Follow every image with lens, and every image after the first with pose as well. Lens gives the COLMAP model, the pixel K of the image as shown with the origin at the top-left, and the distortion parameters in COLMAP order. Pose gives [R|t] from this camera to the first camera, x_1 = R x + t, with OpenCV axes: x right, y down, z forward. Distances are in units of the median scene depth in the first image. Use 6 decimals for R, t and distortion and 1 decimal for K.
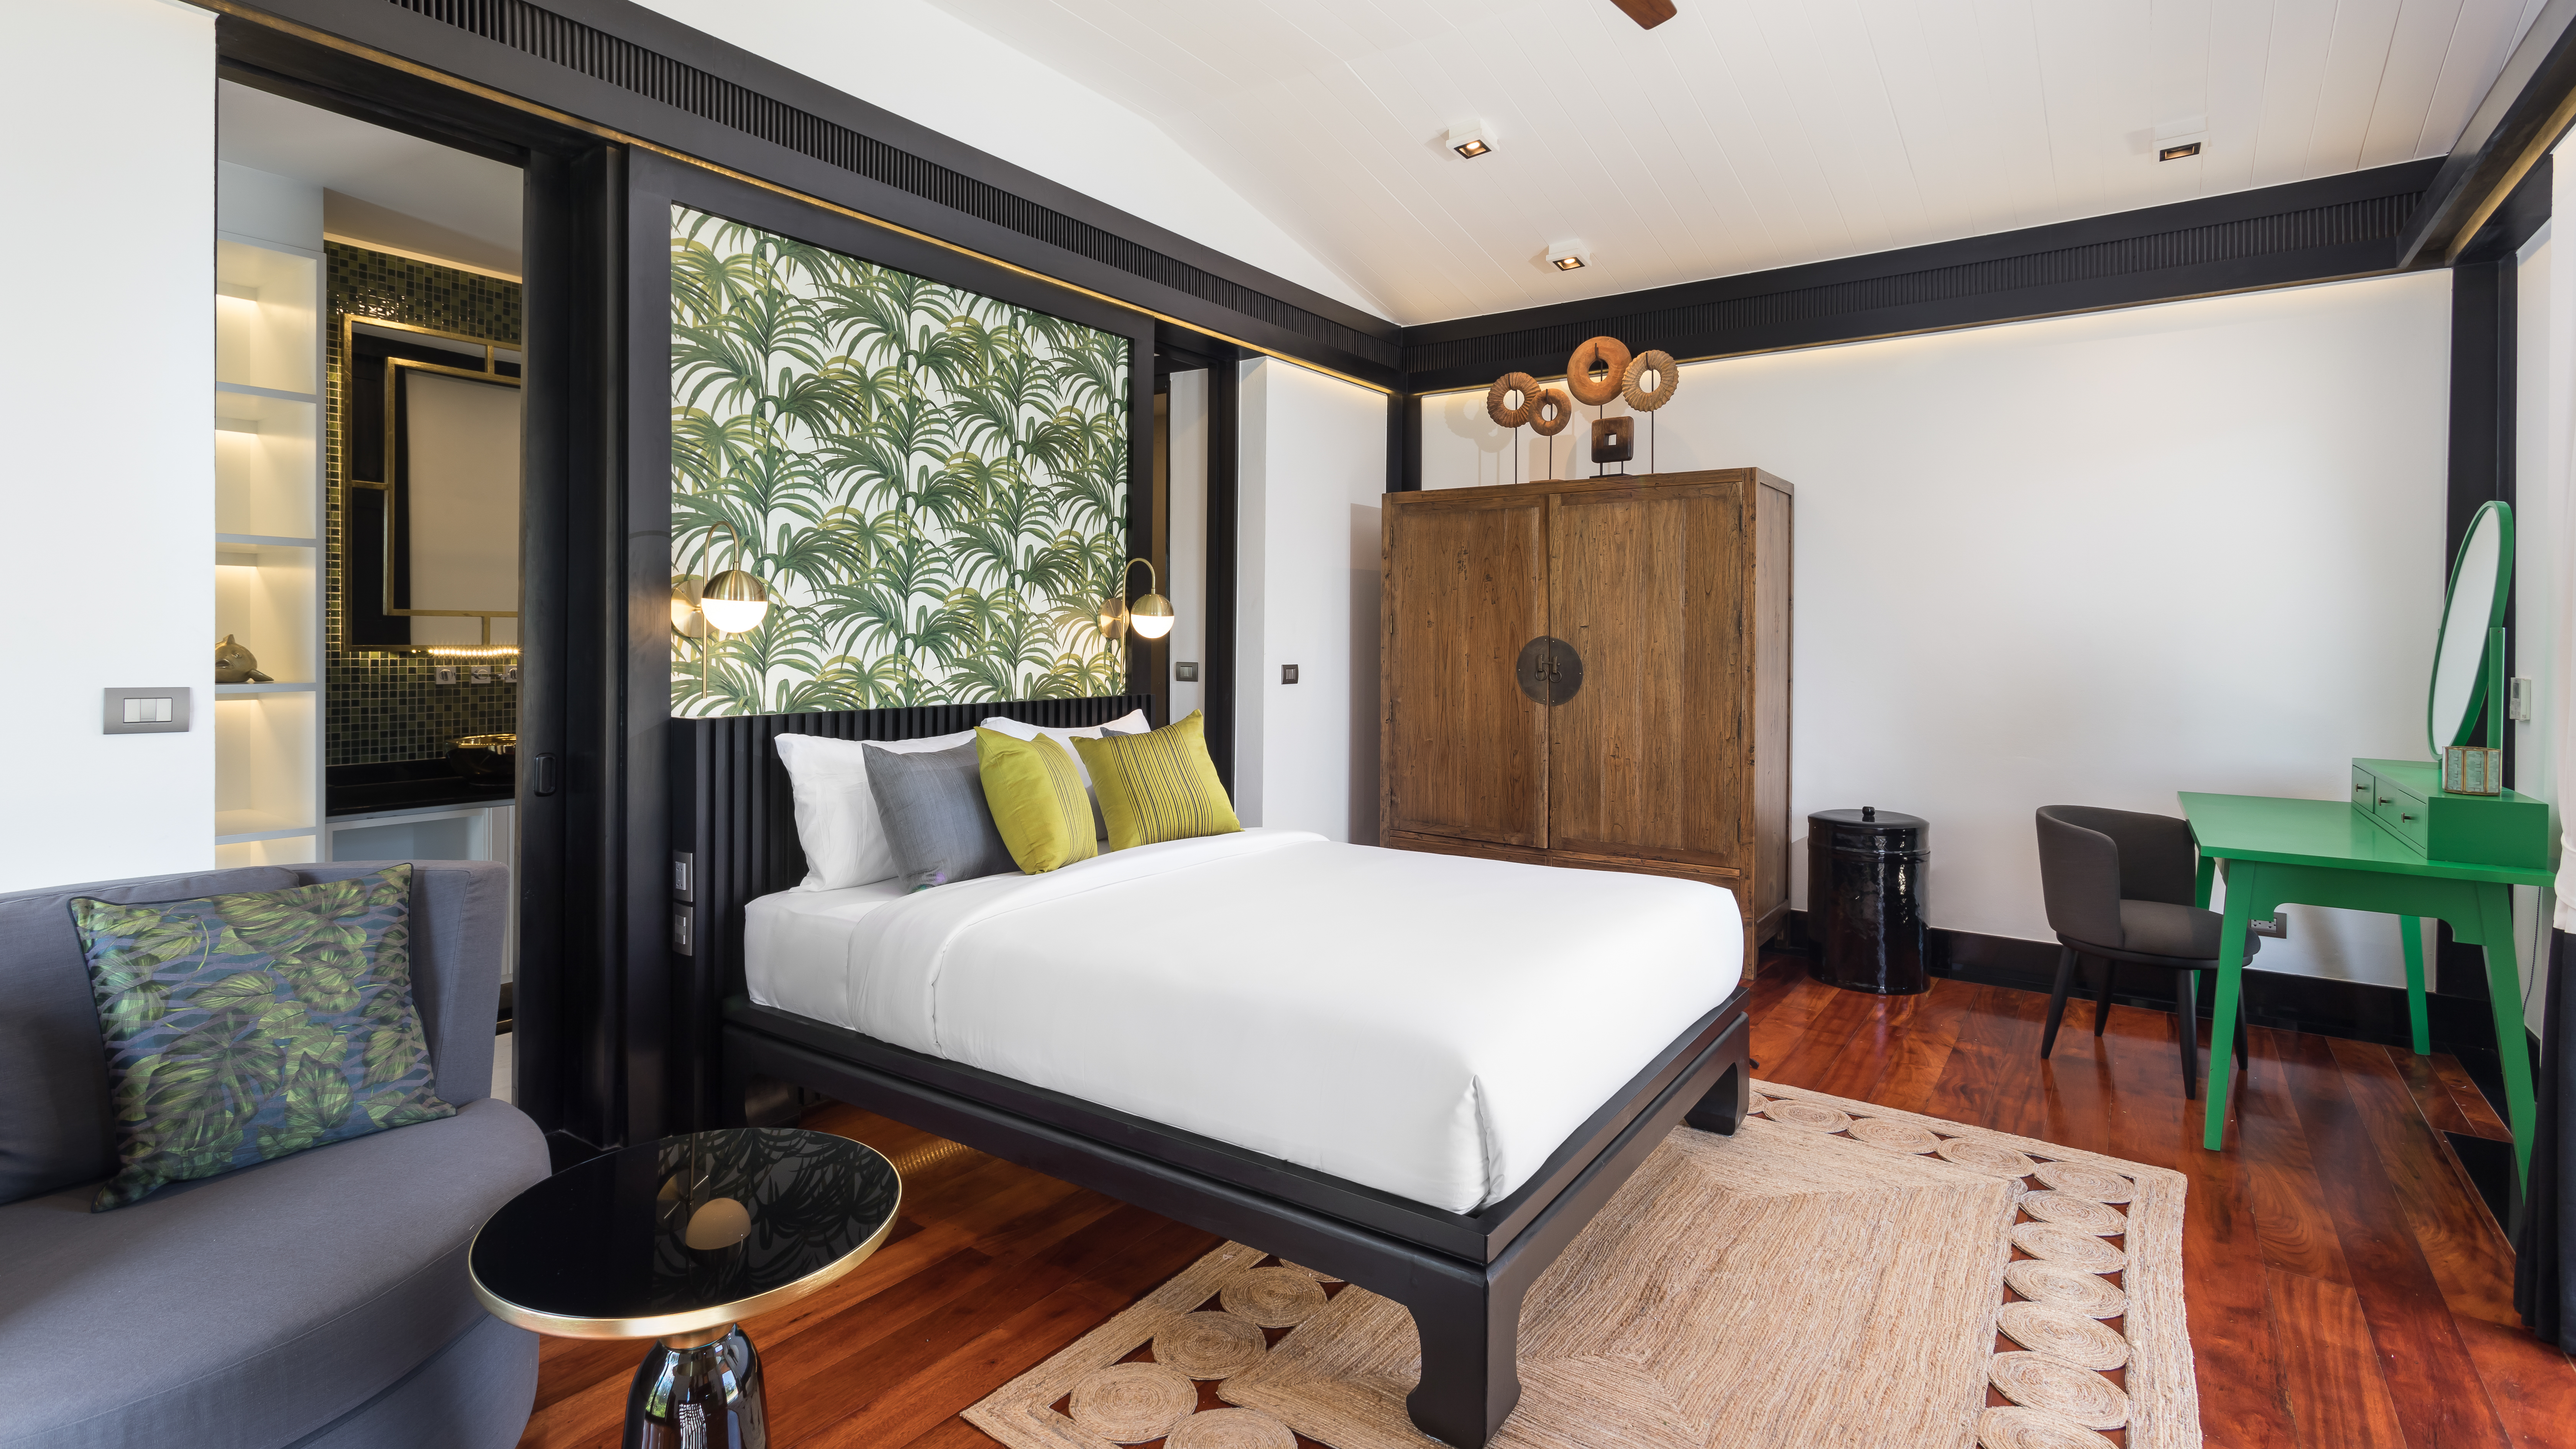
lens RADIAL K [[1212.3, 0, 1283.3], [0, 1212.3, 640.0], [0, 0, 1]] dist [0.001280, 0.000202]
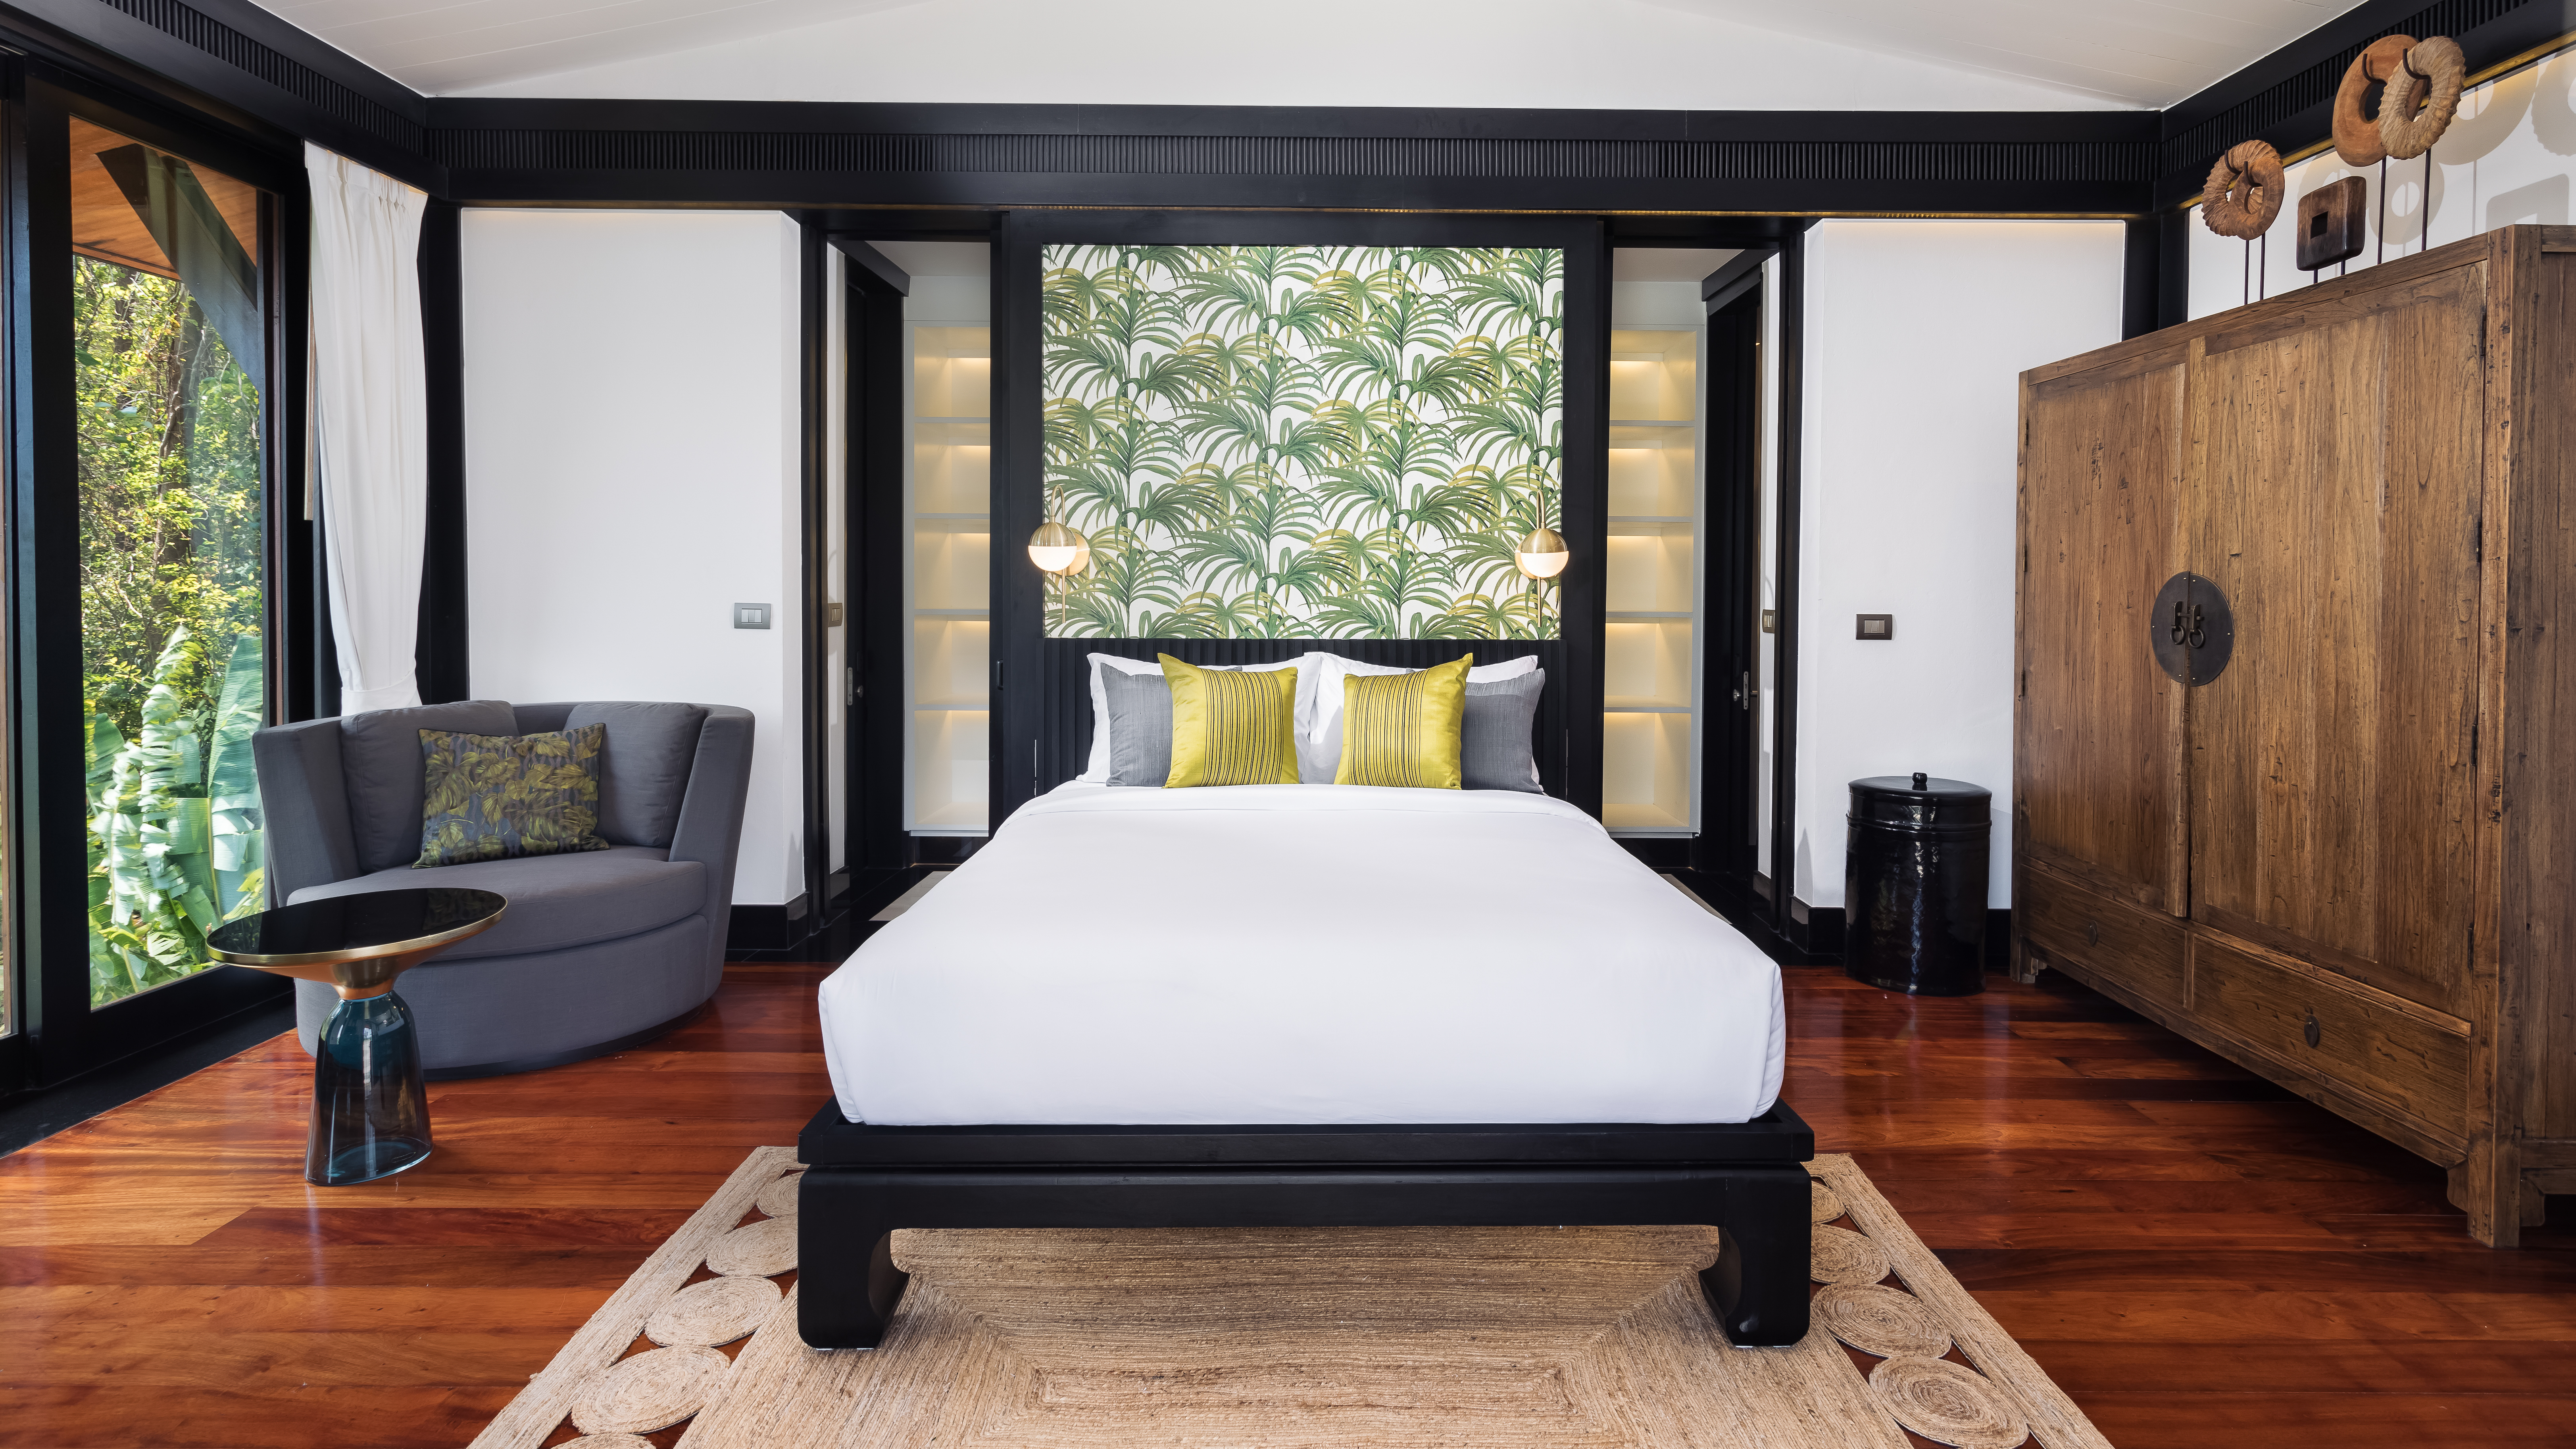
lens RADIAL K [[1243.9, 0, 1288.5], [0, 1243.9, 611.9], [0, 0, 1]] dist [-0.000158, 0.000528]
pose [[0.583945, 0.014462, -0.811664, 0.582000], [-0.005380, 0.999888, 0.013945, 0.013256], [0.811775, -0.003776, 0.583958, 0.332155]]
